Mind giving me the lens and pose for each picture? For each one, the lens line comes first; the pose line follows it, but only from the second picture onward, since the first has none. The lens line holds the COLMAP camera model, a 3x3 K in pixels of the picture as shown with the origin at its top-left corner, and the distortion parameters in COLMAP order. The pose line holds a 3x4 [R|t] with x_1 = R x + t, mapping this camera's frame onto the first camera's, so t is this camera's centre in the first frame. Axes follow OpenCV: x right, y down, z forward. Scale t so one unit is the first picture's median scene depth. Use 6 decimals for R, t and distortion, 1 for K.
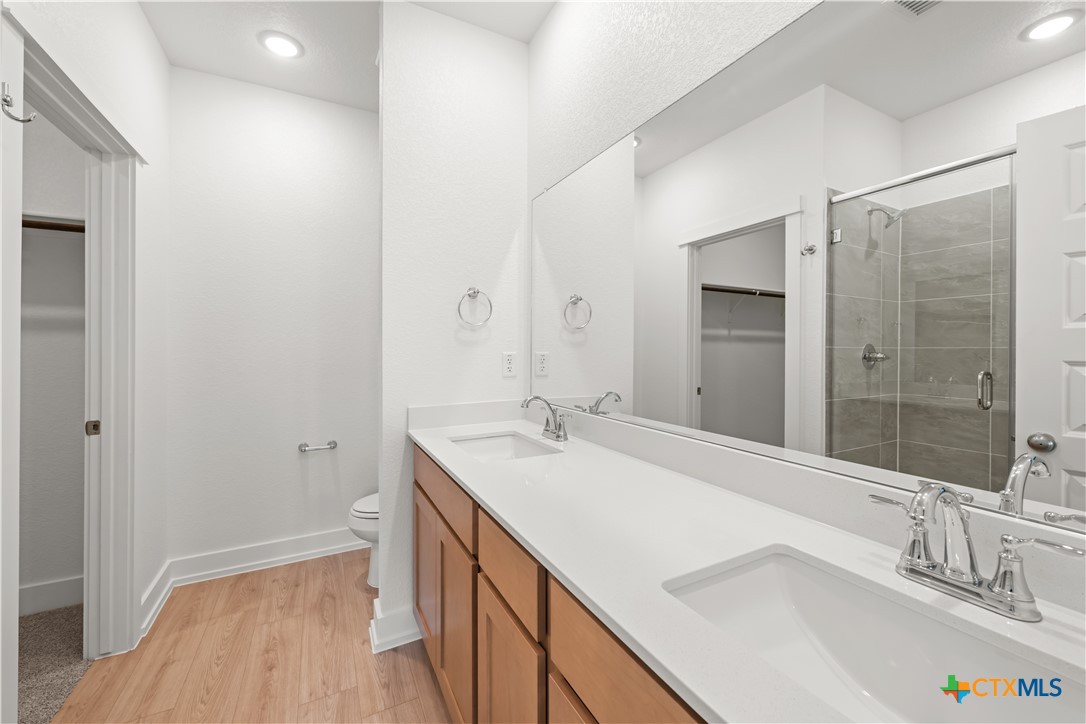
lens RADIAL K [[431.8, 0, 553.7], [0, 431.8, 346.0], [0, 0, 1]] dist [-0.001956, -0.000003]
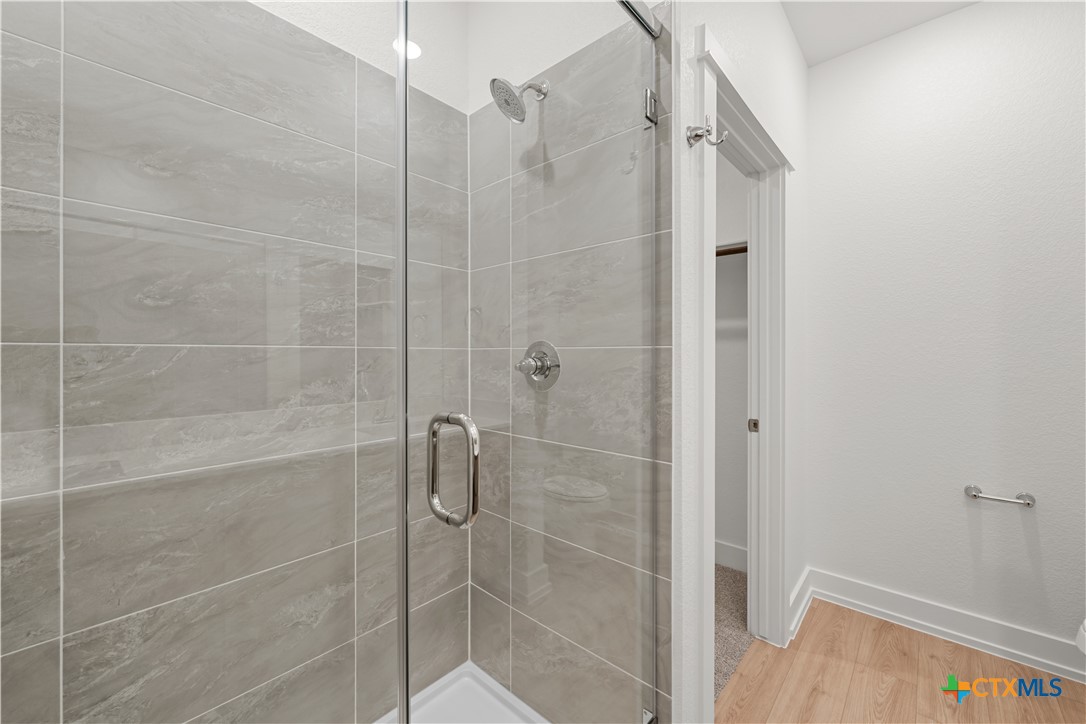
lens RADIAL K [[431.8, 0, 543.2], [0, 431.8, 357.6], [0, 0, 1]] dist [-0.001956, -0.000003]
pose [[0.324780, 0.002763, -0.945785, -0.190811], [0.004251, 0.999981, 0.004381, 0.007494], [0.945780, -0.005444, 0.324763, 0.125094]]
